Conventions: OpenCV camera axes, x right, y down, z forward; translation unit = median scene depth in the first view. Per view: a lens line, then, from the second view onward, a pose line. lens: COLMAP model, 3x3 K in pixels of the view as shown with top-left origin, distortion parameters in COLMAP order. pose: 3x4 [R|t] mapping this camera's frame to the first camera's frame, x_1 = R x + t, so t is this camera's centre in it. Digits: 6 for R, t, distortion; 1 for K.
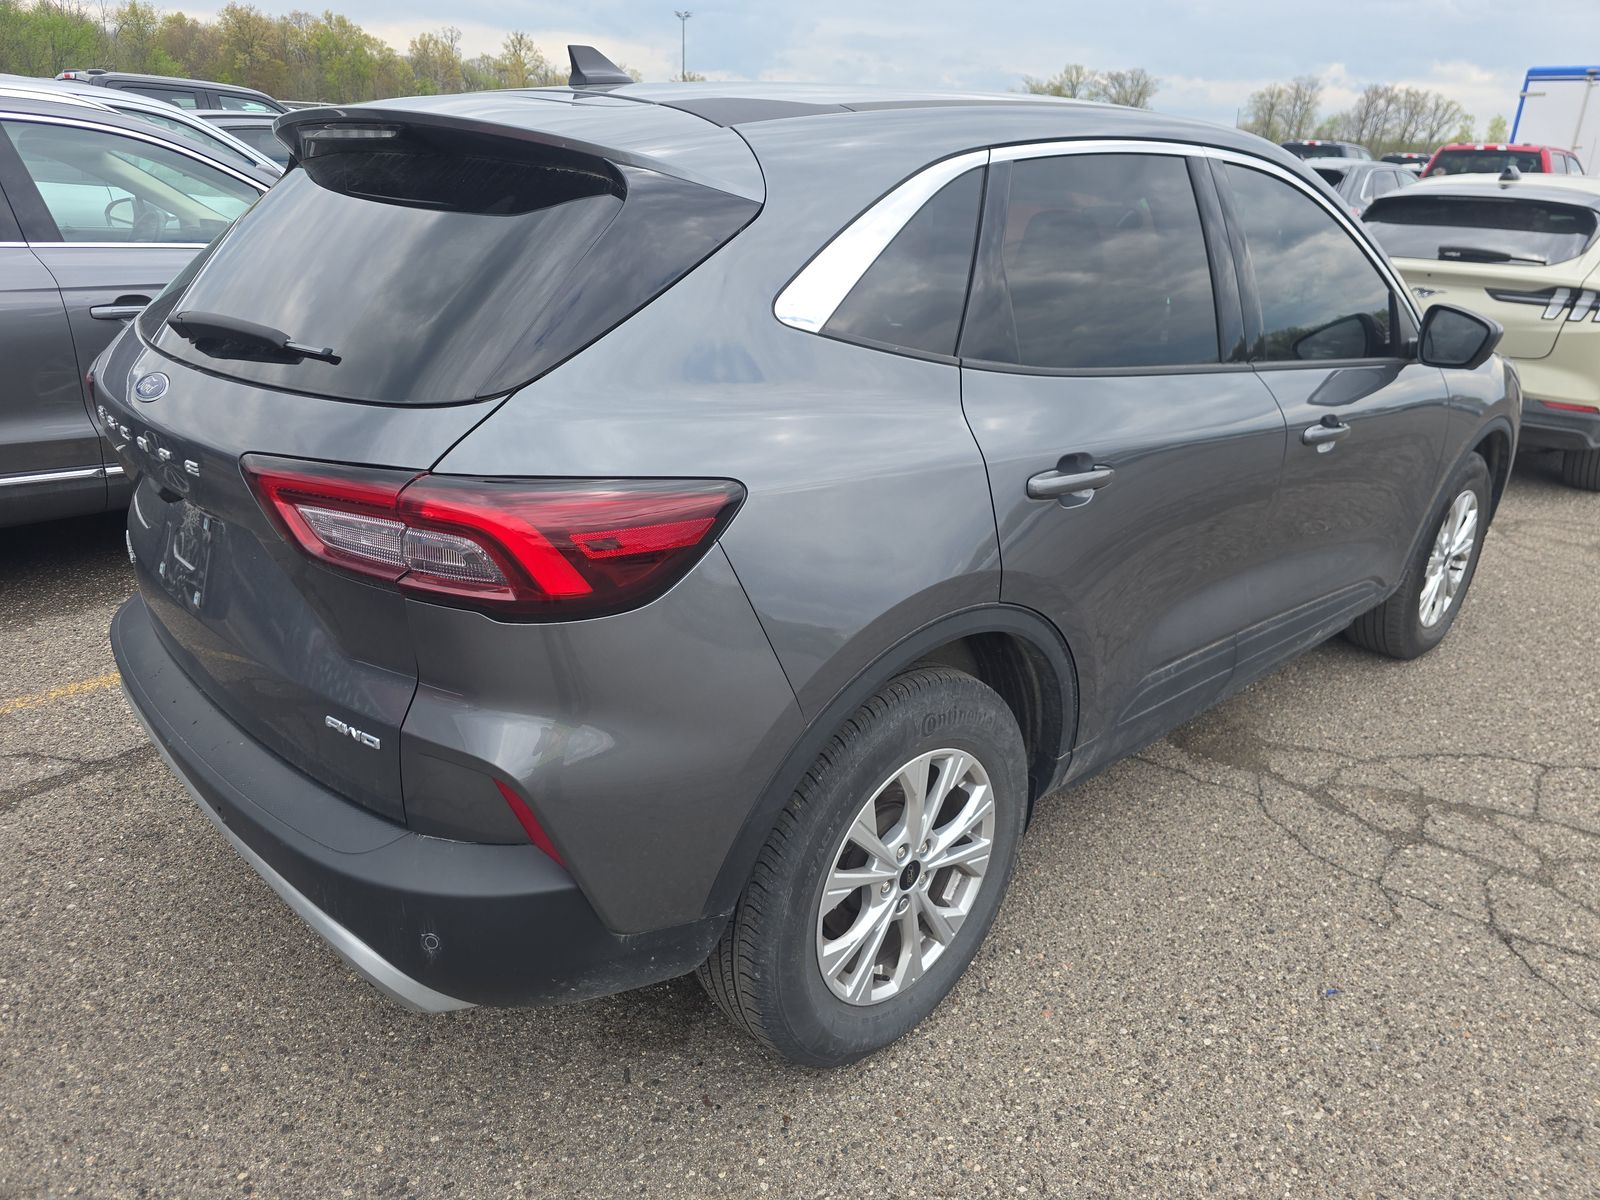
lens RADIAL K [[1079.7, 0, 812.1], [0, 1079.7, 611.7], [0, 0, 1]] dist [0.014243, -0.003446]
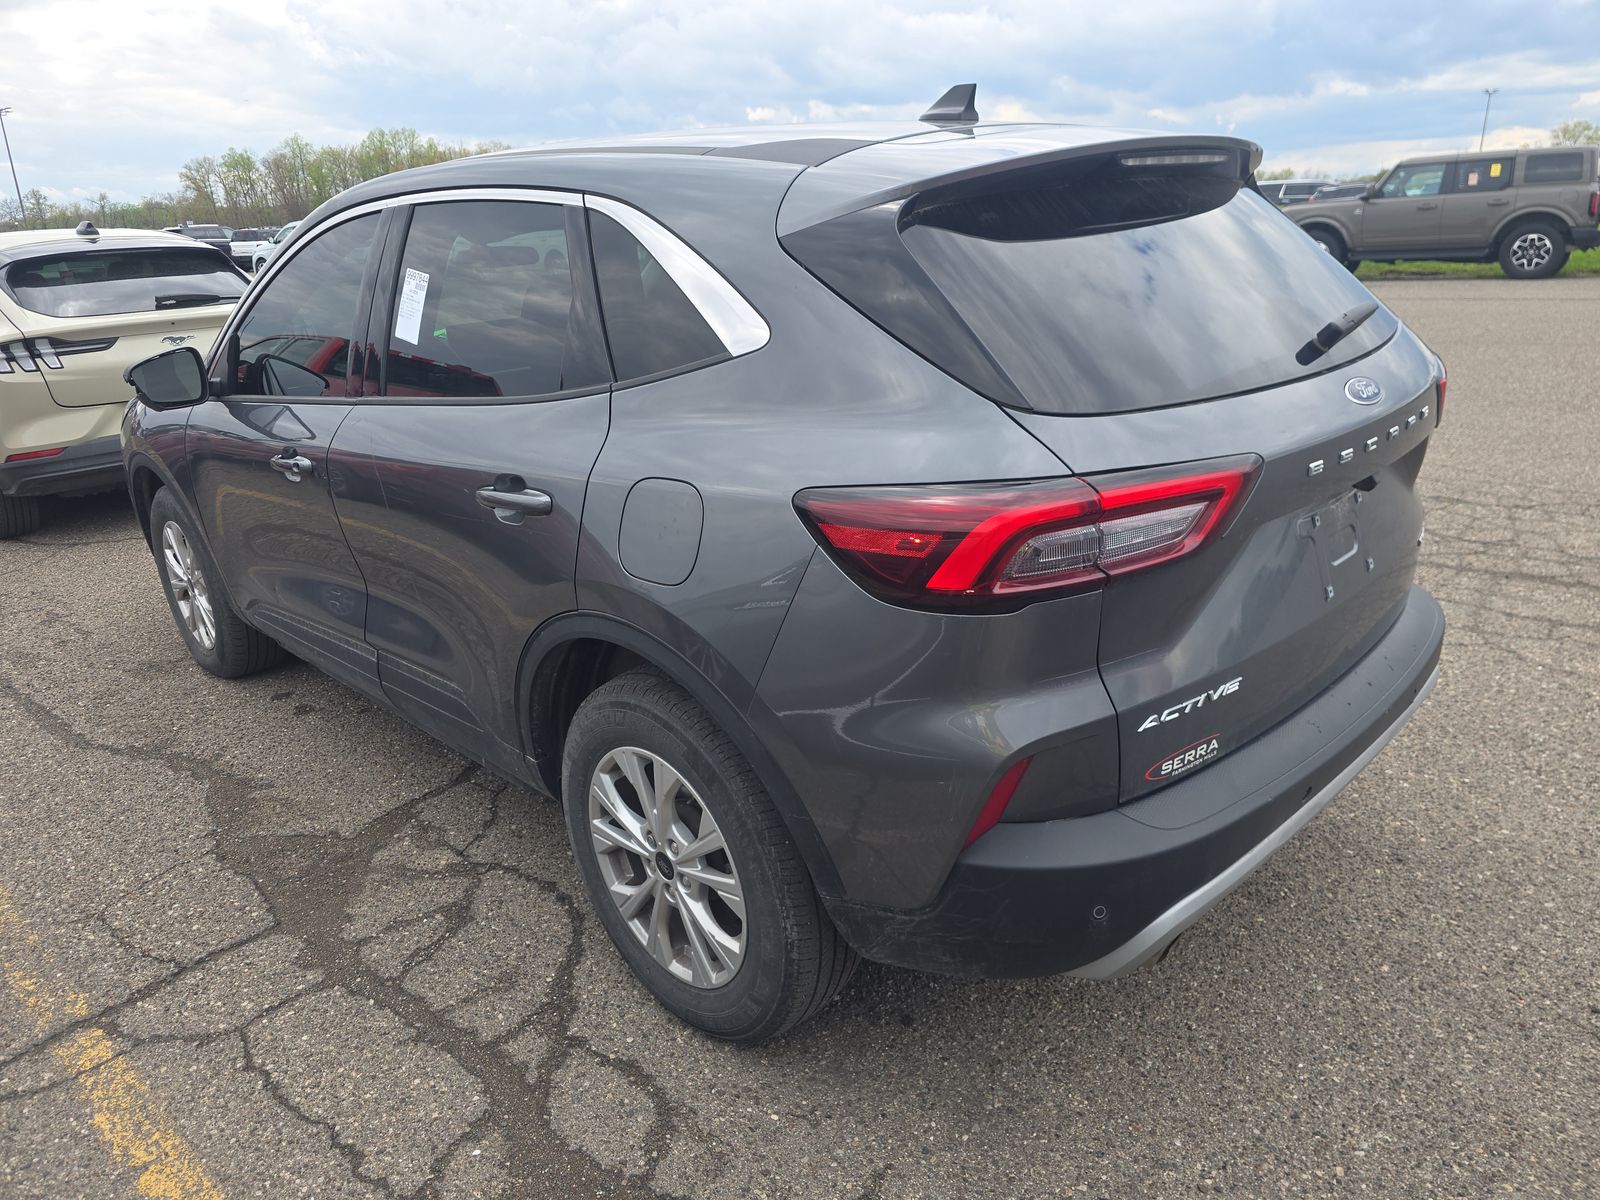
lens RADIAL K [[1079.7, 0, 797.9], [0, 1079.7, 596.8], [0, 0, 1]] dist [0.014243, -0.003446]
pose [[-0.016701, -0.356934, 0.933980, -1.126873], [0.418733, 0.845753, 0.330704, -0.417784], [-0.907956, 0.396611, 0.135335, 0.971770]]
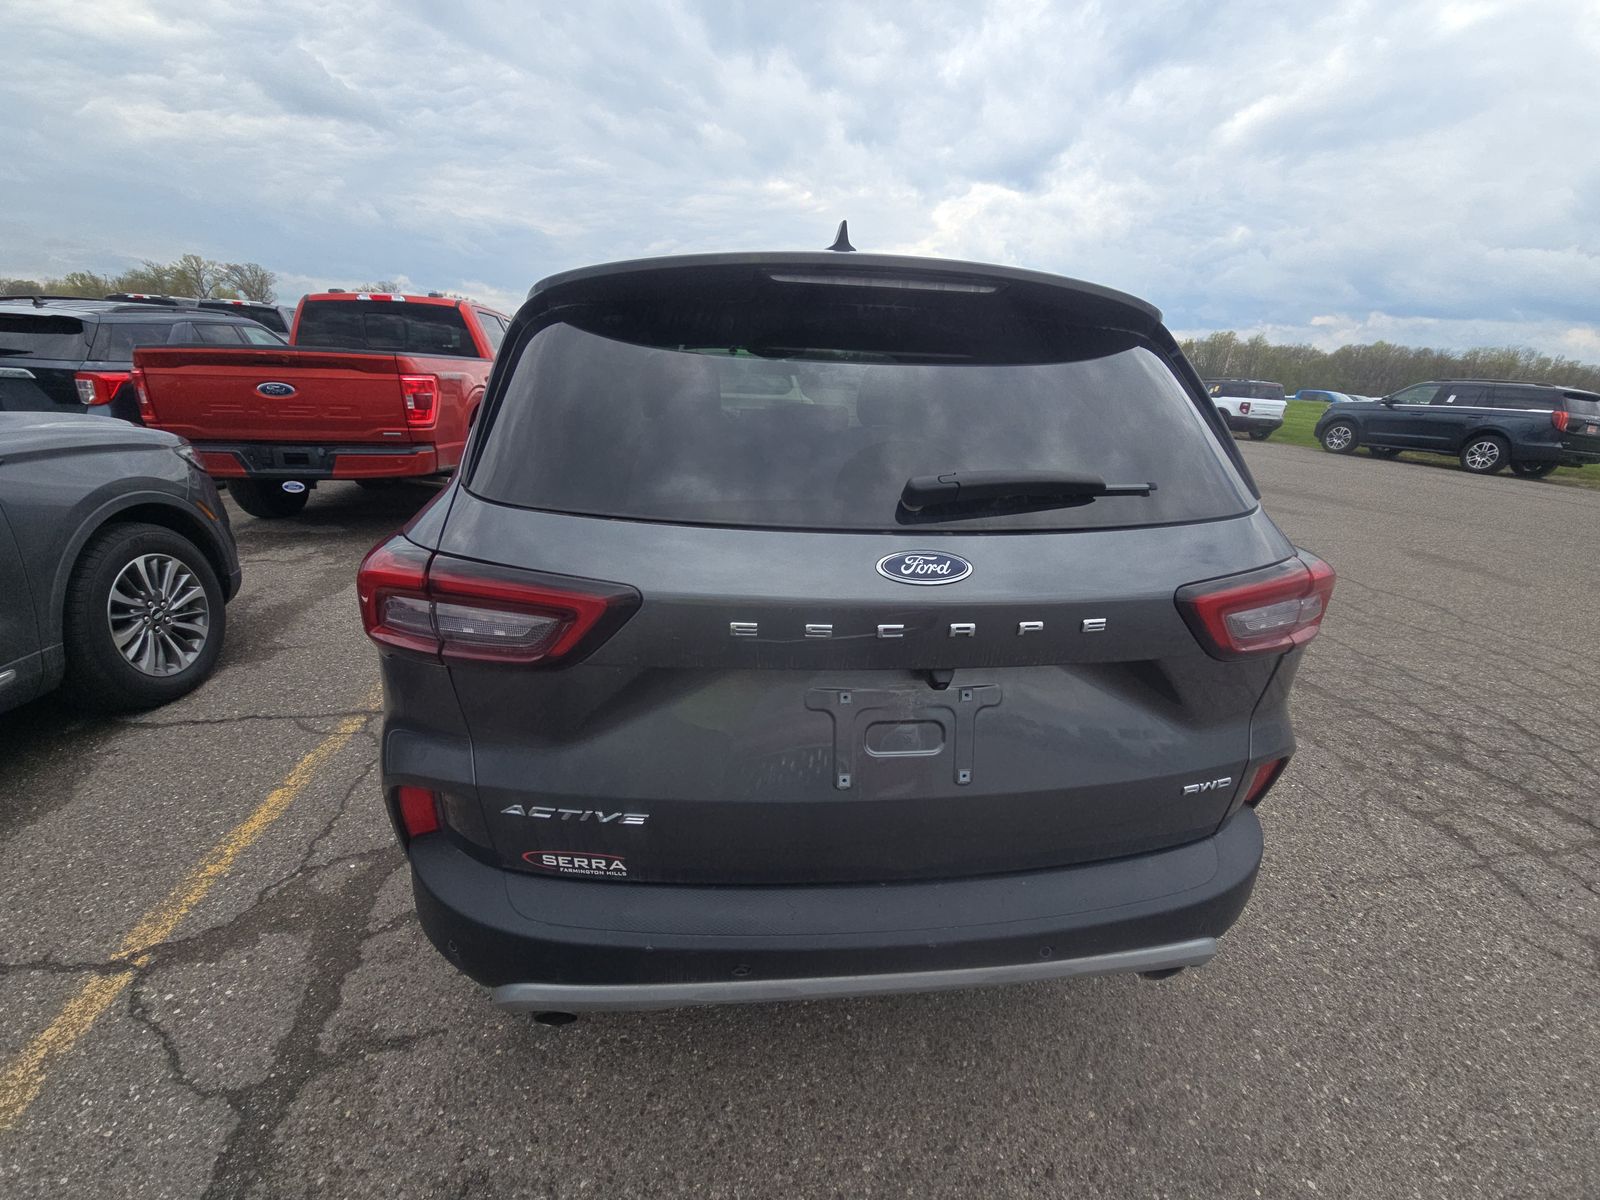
lens RADIAL K [[647.6, 0, 799.0], [0, 647.6, 605.9], [0, 0, 1]] dist [-0.009319, -0.001693]
pose [[0.606065, -0.272614, 0.747239, -0.718566], [0.271247, 0.953957, 0.128029, -0.180076], [-0.747736, 0.125093, 0.652106, 0.502862]]
